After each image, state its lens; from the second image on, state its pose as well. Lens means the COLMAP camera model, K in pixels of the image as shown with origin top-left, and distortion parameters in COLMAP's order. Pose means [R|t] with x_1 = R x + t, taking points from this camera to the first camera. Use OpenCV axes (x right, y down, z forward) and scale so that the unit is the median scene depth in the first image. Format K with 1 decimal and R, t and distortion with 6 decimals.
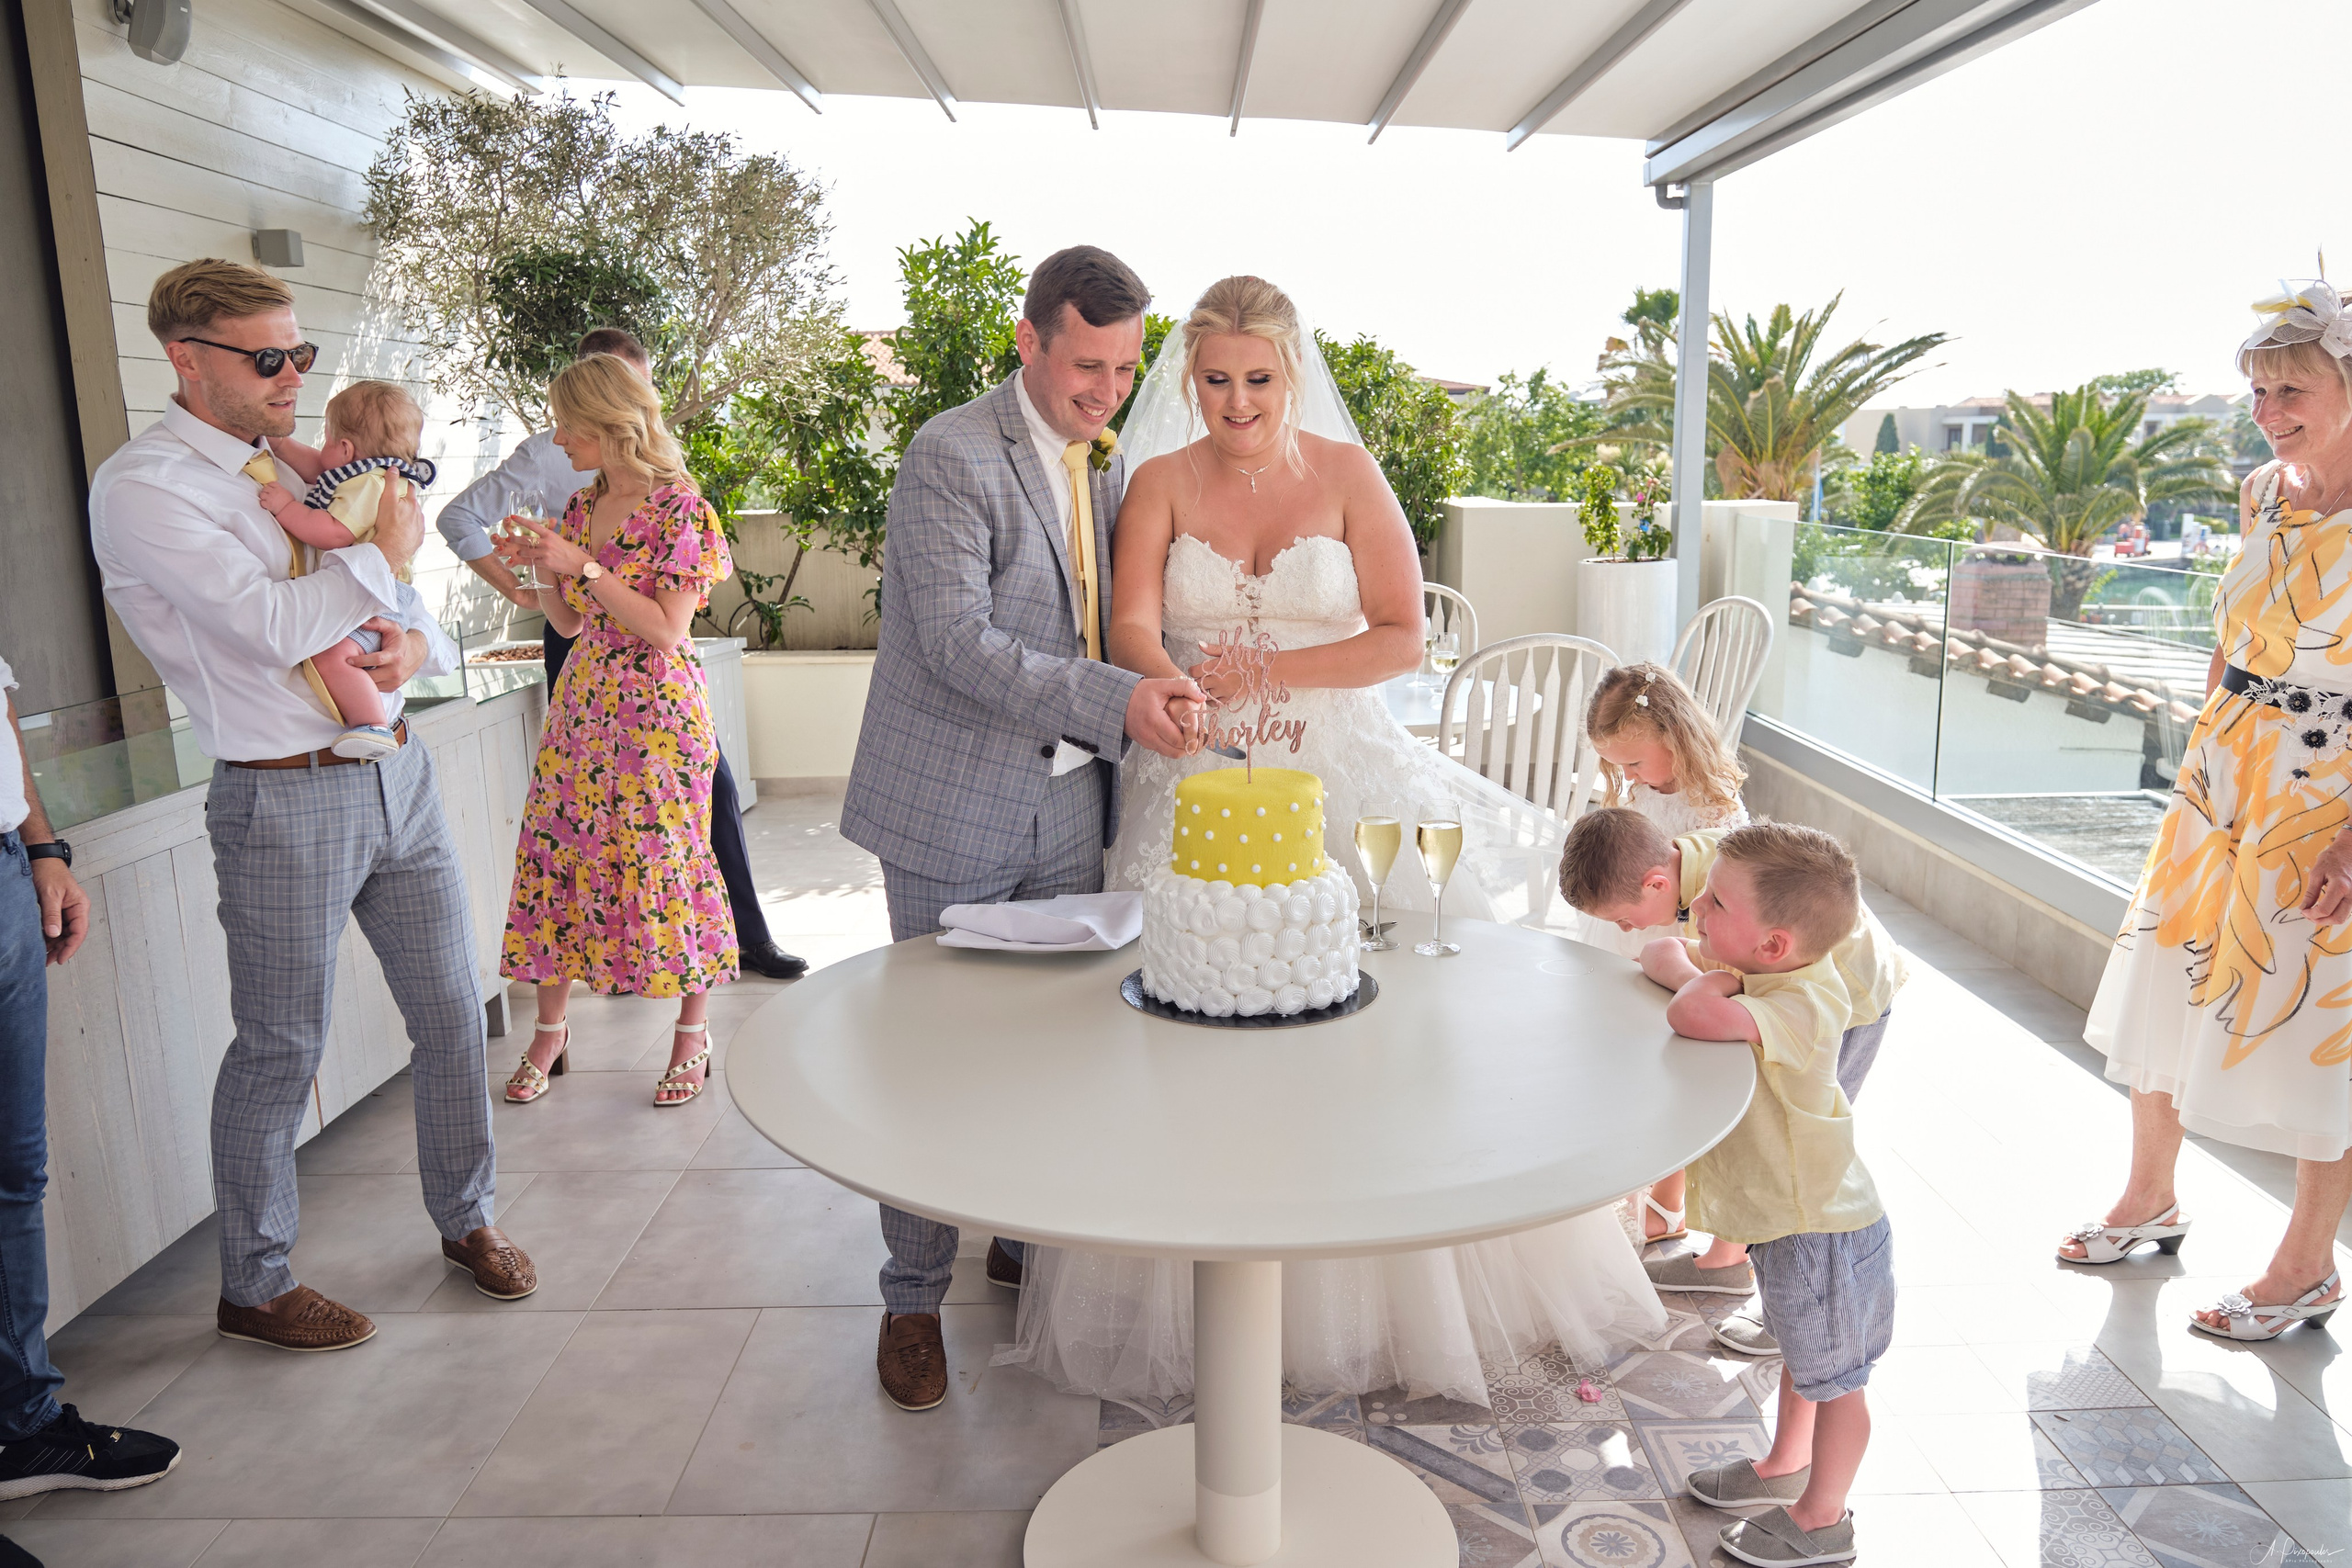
lens RADIAL K [[1682.7, 0, 1153.5], [0, 1682.7, 786.8], [0, 0, 1]] dist [0.004846, 0.006381]
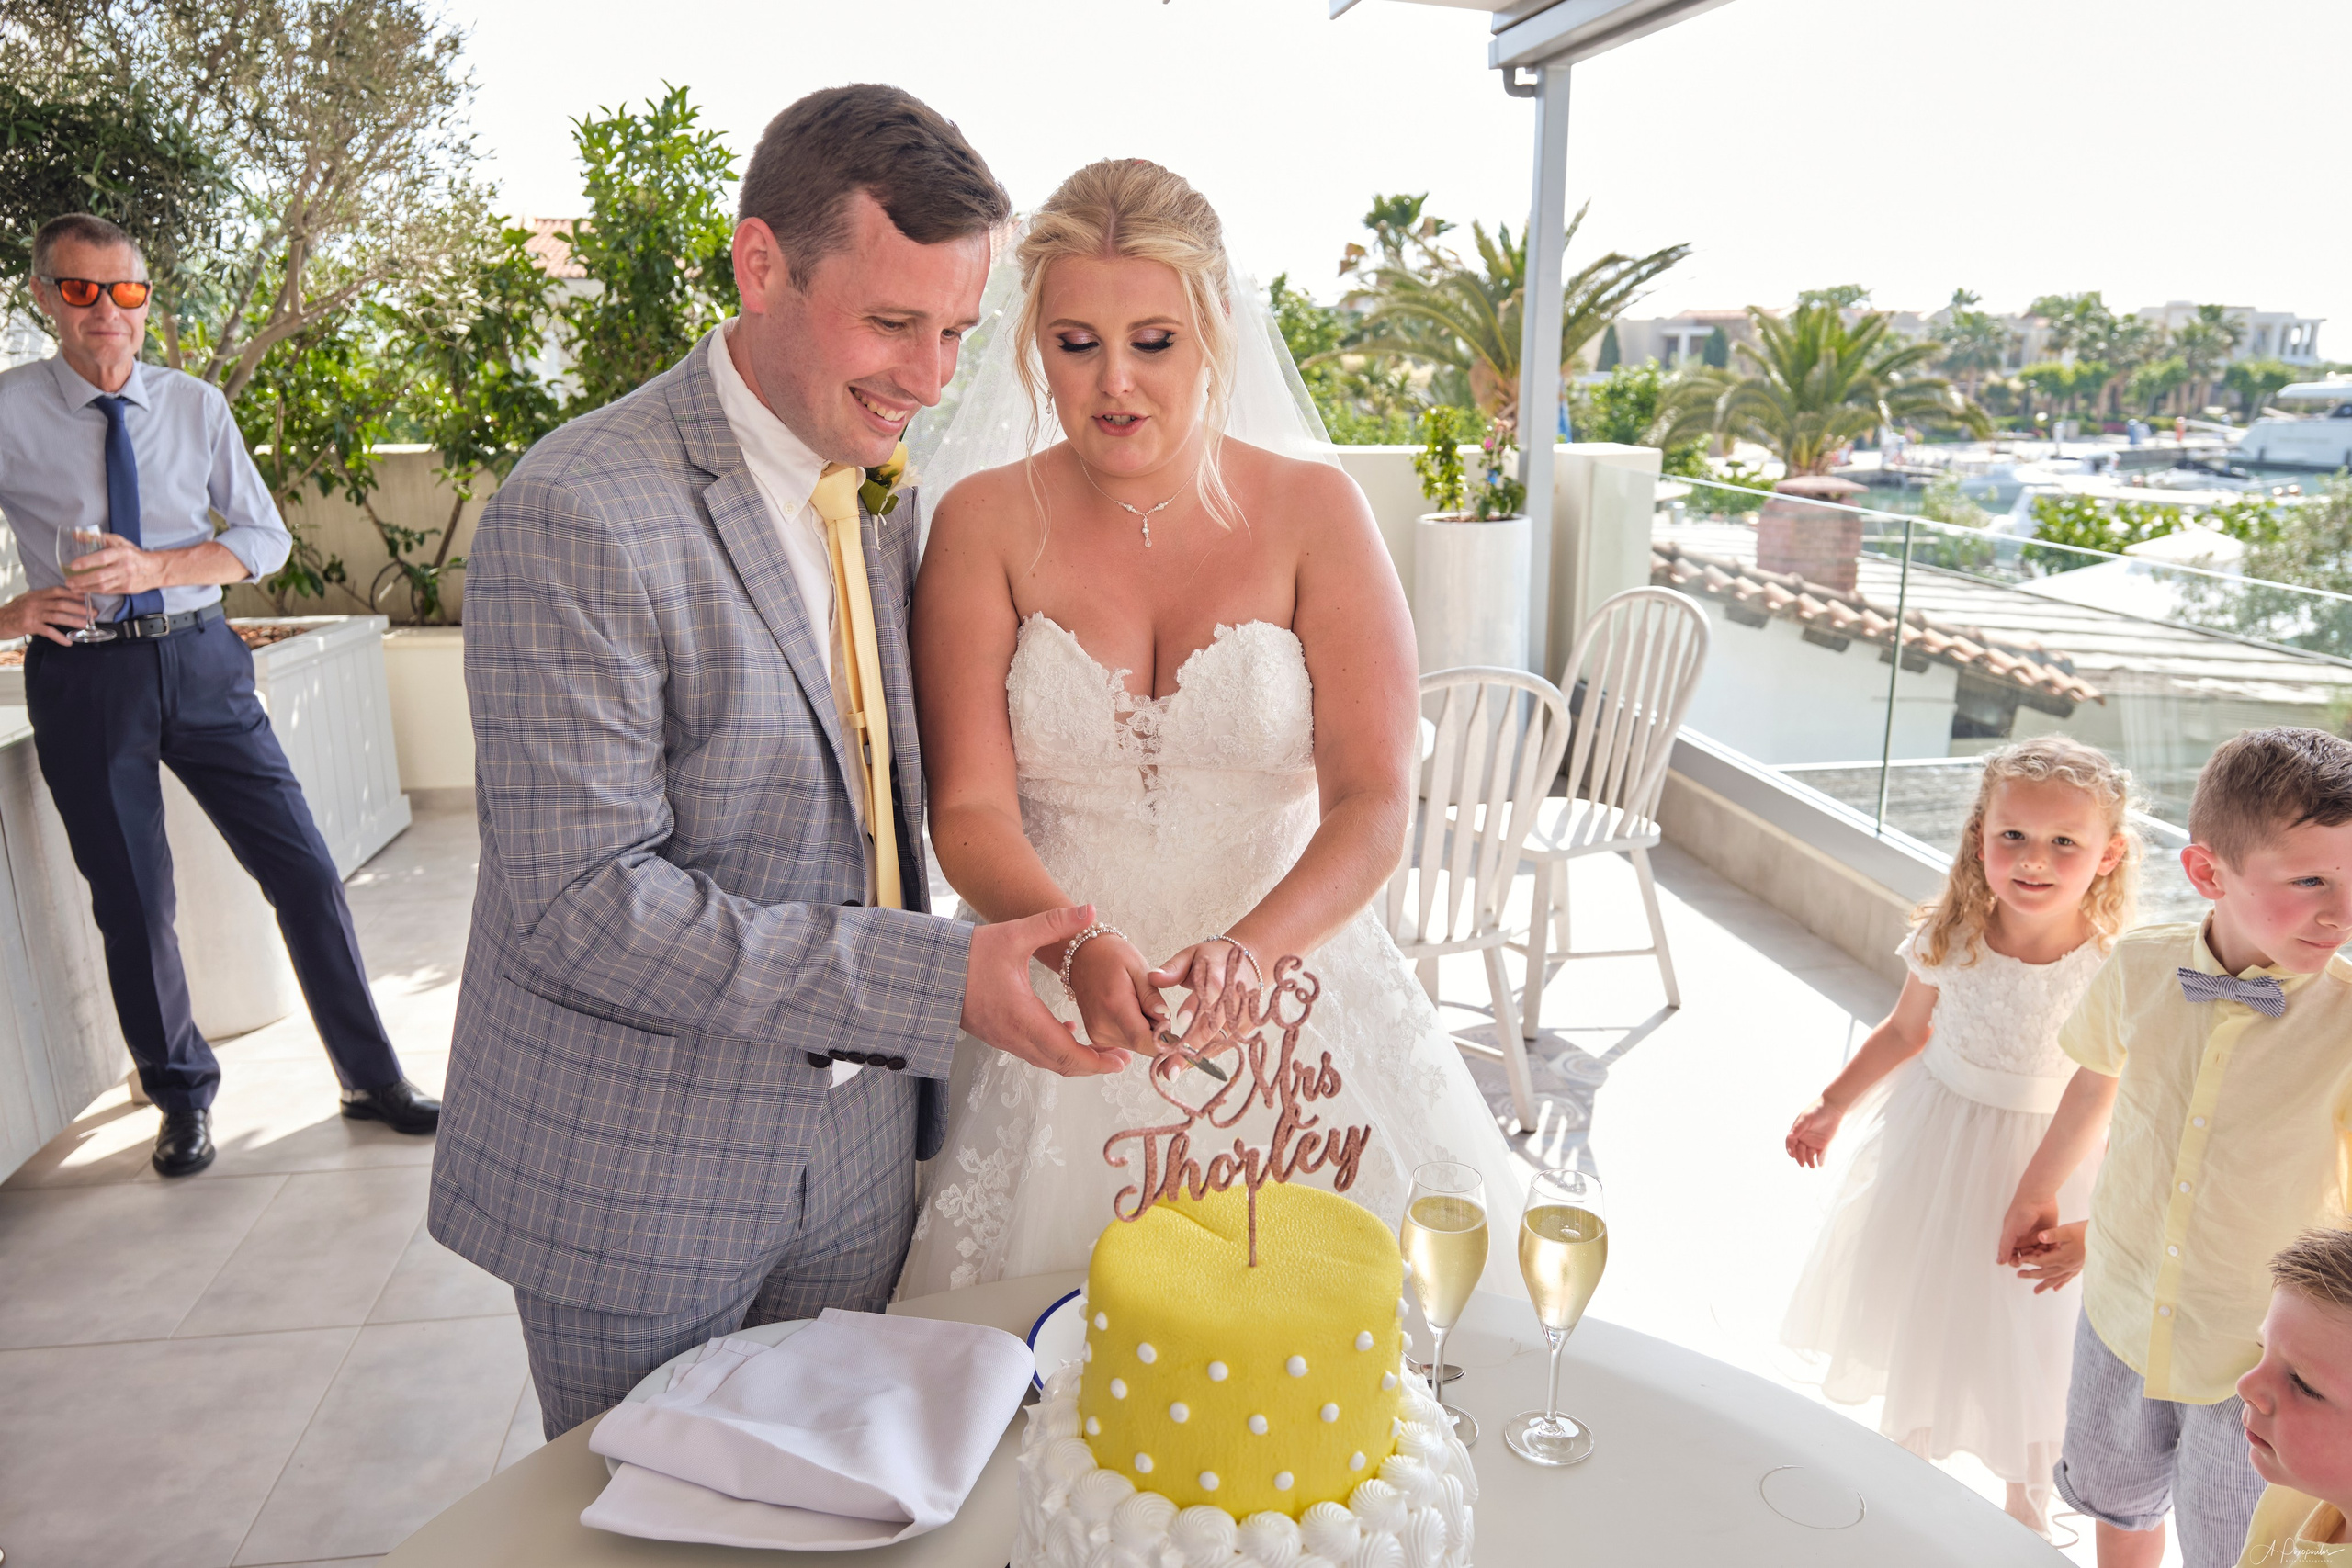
lens RADIAL K [[1682.7, 0, 1153.5], [0, 1682.7, 786.8], [0, 0, 1]] dist [0.004846, 0.006381]
pose [[0.987905, -0.027946, 0.152524, -0.010629], [0.019249, 0.998119, 0.058201, -0.046315], [-0.153863, -0.054561, 0.986585, 0.159269]]
